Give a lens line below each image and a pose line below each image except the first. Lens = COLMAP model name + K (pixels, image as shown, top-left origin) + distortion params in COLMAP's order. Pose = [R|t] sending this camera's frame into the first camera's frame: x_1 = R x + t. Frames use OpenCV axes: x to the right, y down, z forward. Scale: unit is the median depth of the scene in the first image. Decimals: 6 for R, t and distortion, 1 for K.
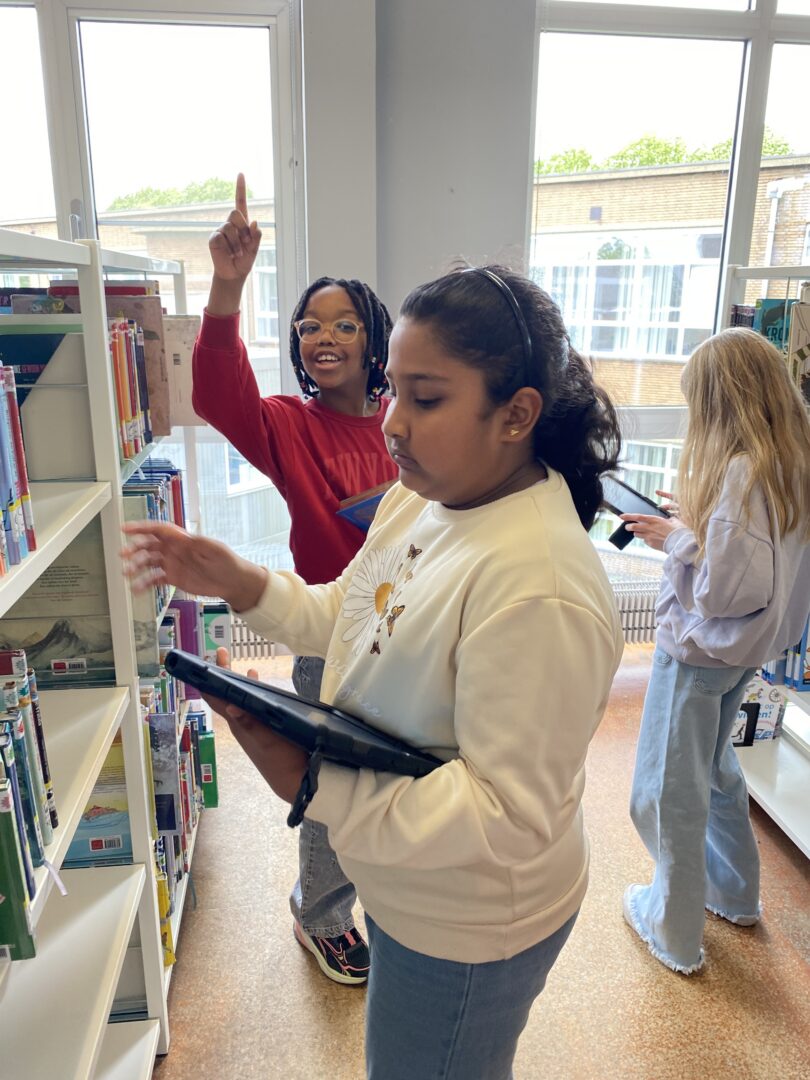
lens RADIAL K [[812.9, 0, 405.9], [0, 812.9, 539.0], [0, 0, 1]] dist [0.005524, -0.018840]
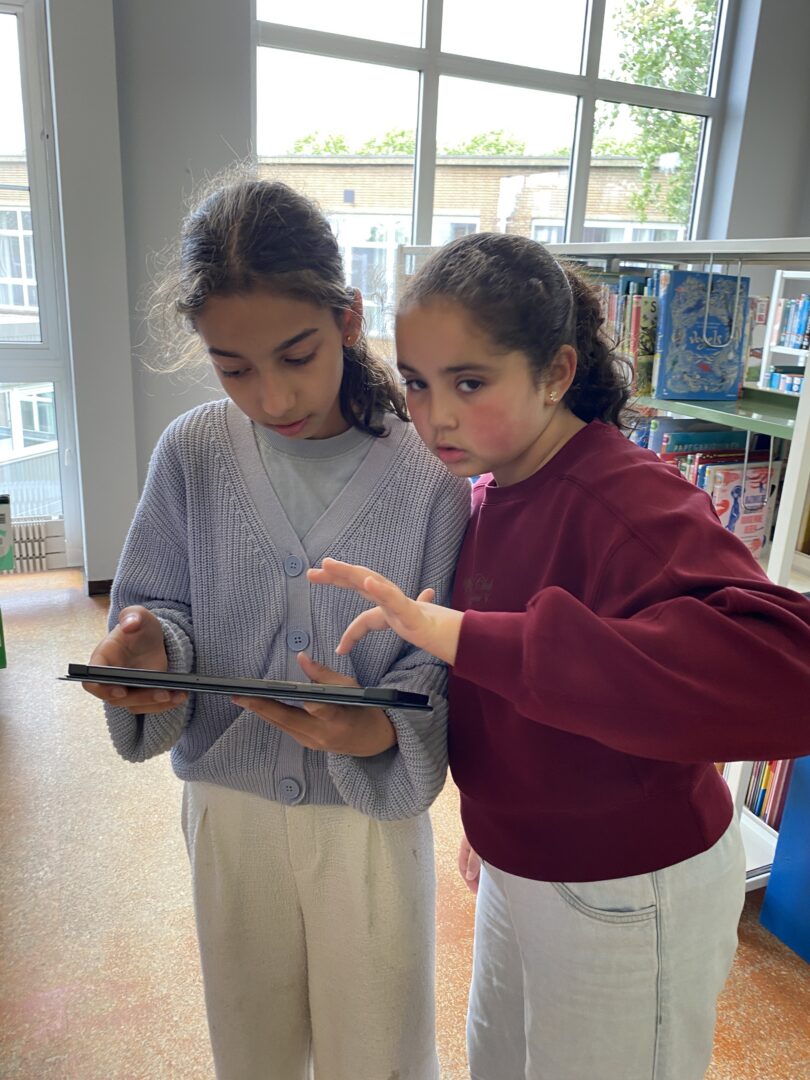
lens RADIAL K [[812.9, 0, 410.7], [0, 812.9, 534.1], [0, 0, 1]] dist [0.005524, -0.018840]
pose [[0.960124, -0.043913, 0.276105, 0.015464], [0.038888, 0.998964, 0.023652, 0.082900], [-0.276858, -0.011972, 0.960836, -0.224994]]
